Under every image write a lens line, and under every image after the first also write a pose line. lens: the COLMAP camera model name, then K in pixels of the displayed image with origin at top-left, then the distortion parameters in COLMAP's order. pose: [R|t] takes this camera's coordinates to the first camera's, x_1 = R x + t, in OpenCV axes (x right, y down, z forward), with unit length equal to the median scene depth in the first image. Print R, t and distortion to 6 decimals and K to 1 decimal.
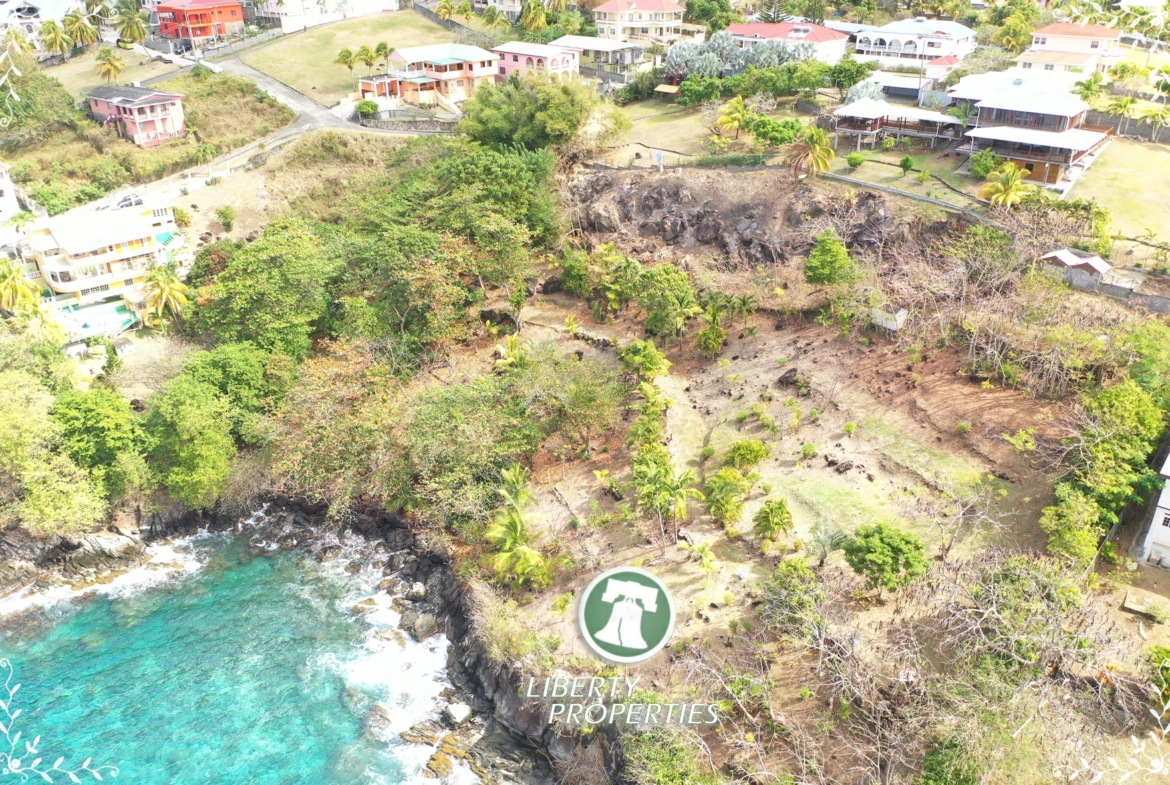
lens RADIAL K [[929.1, 0, 587.2], [0, 929.1, 392.9], [0, 0, 1]] dist [0.001911, -0.000884]
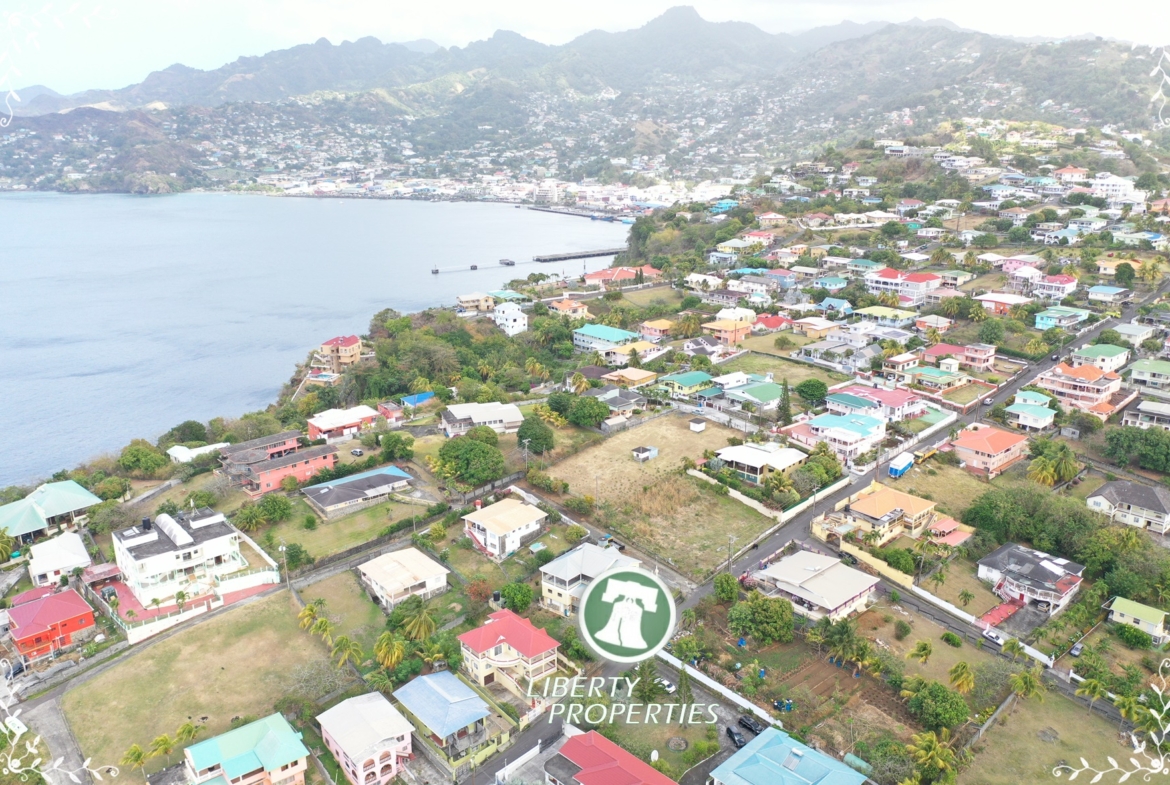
lens RADIAL K [[929.1, 0, 587.2], [0, 929.1, 392.9], [0, 0, 1]] dist [0.001911, -0.000884]
pose [[0.990275, 0.038115, -0.133799, 0.412851], [-0.061100, 0.983176, -0.172139, -0.854132], [0.124987, 0.178640, 0.975944, 0.173949]]
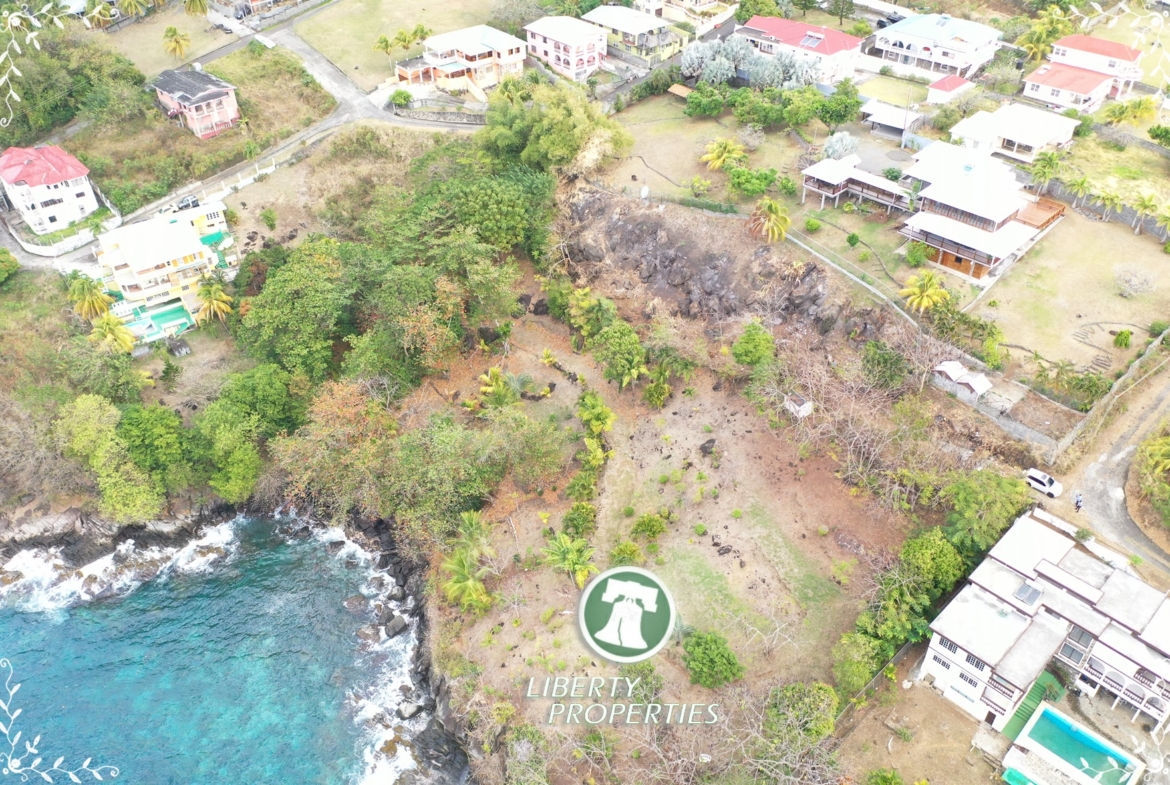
lens RADIAL K [[929.1, 0, 587.2], [0, 929.1, 392.9], [0, 0, 1]] dist [0.001911, -0.000884]
pose [[0.992283, 0.068851, -0.103120, 0.163721], [-0.048288, 0.980584, 0.190061, -0.269260], [0.114204, -0.183615, 0.976342, -0.134539]]
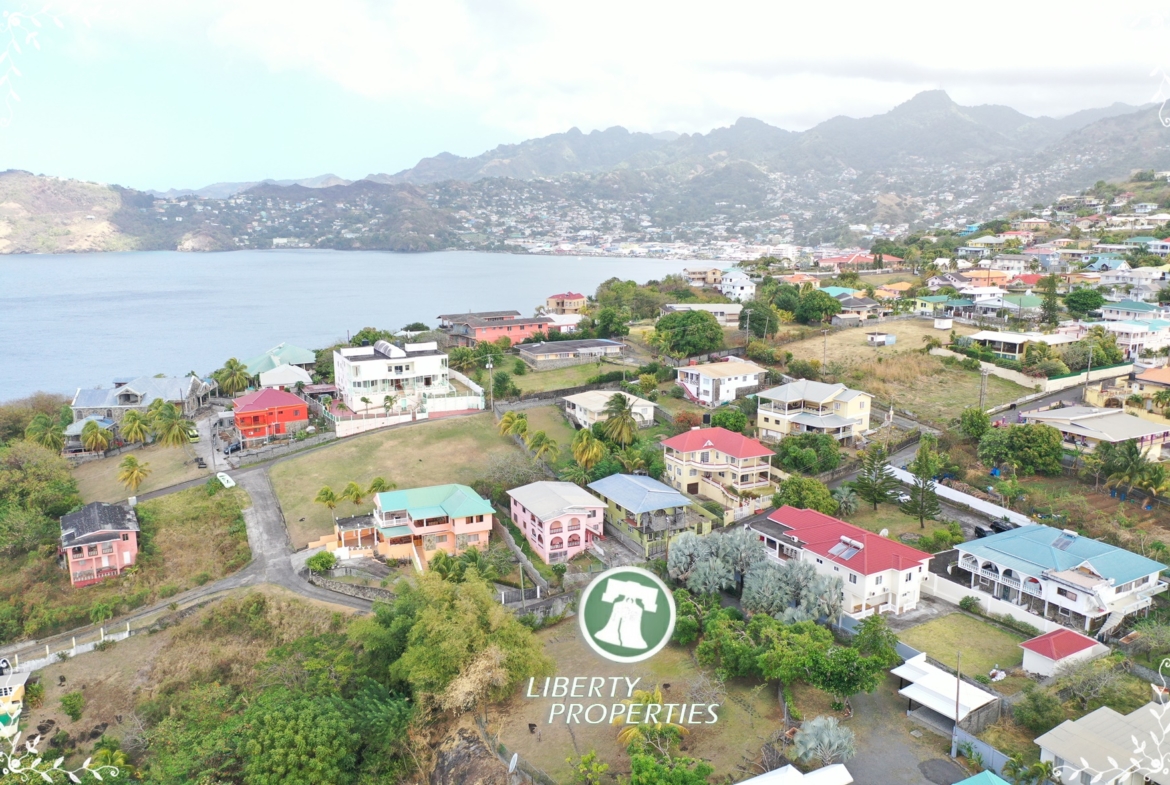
lens RADIAL K [[929.1, 0, 587.2], [0, 929.1, 392.9], [0, 0, 1]] dist [0.001911, -0.000884]
pose [[0.926160, 0.075522, -0.369492, 0.420261], [-0.172905, 0.955737, -0.238054, -0.426249], [0.335159, 0.284363, 0.898224, 0.397476]]
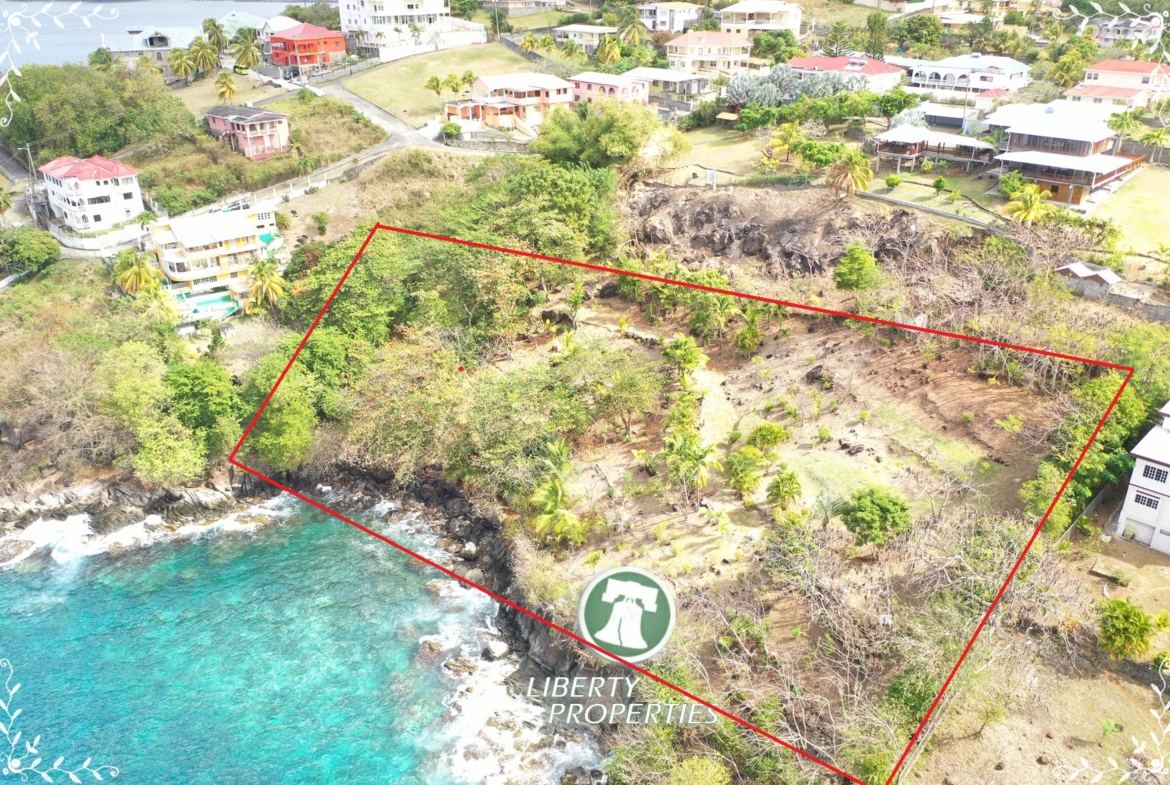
lens RADIAL K [[929.1, 0, 587.2], [0, 929.1, 392.9], [0, 0, 1]] dist [0.001911, -0.000884]
pose [[0.995689, 0.040797, -0.083297, 0.038531], [-0.043841, 0.998423, -0.035053, 0.050713], [0.081736, 0.038554, 0.995908, -0.095337]]
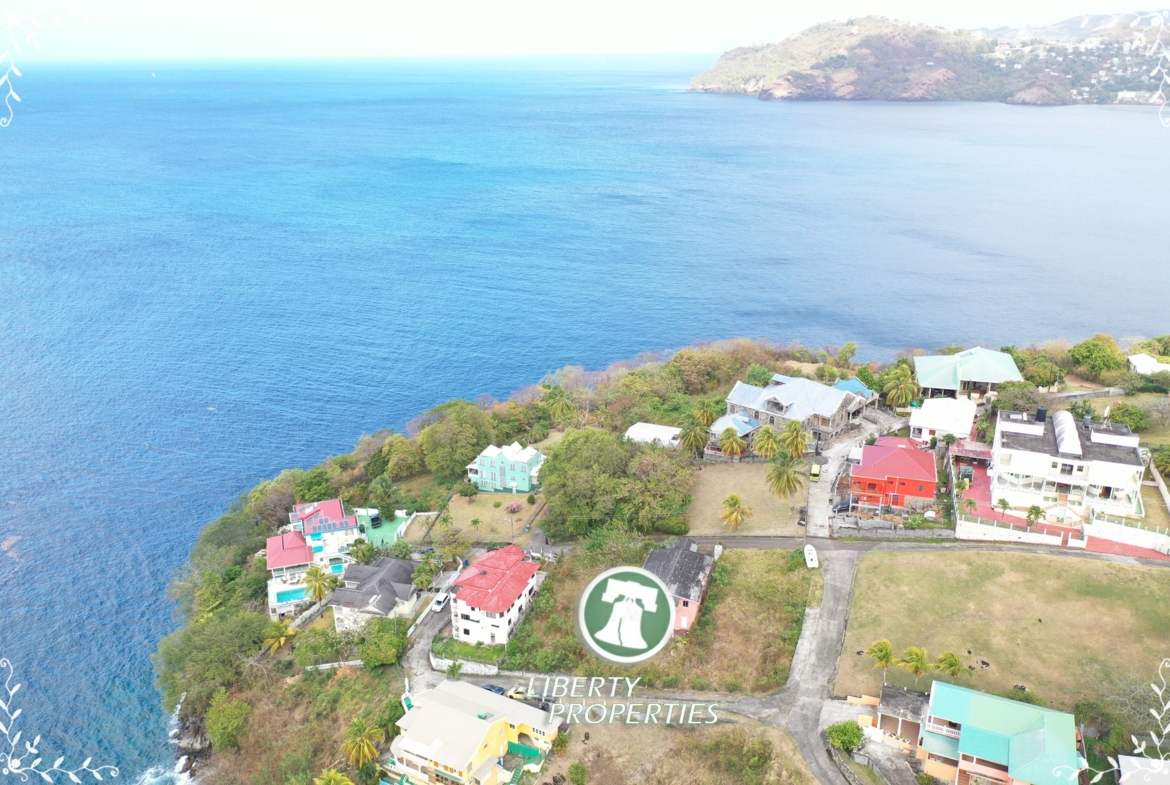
lens RADIAL K [[929.1, 0, 587.2], [0, 929.1, 392.9], [0, 0, 1]] dist [0.001911, -0.000884]
pose [[0.345970, 0.334388, -0.876635, 0.341122], [-0.424368, 0.889071, 0.171652, -0.842006], [0.836790, 0.312630, 0.449495, 0.617404]]
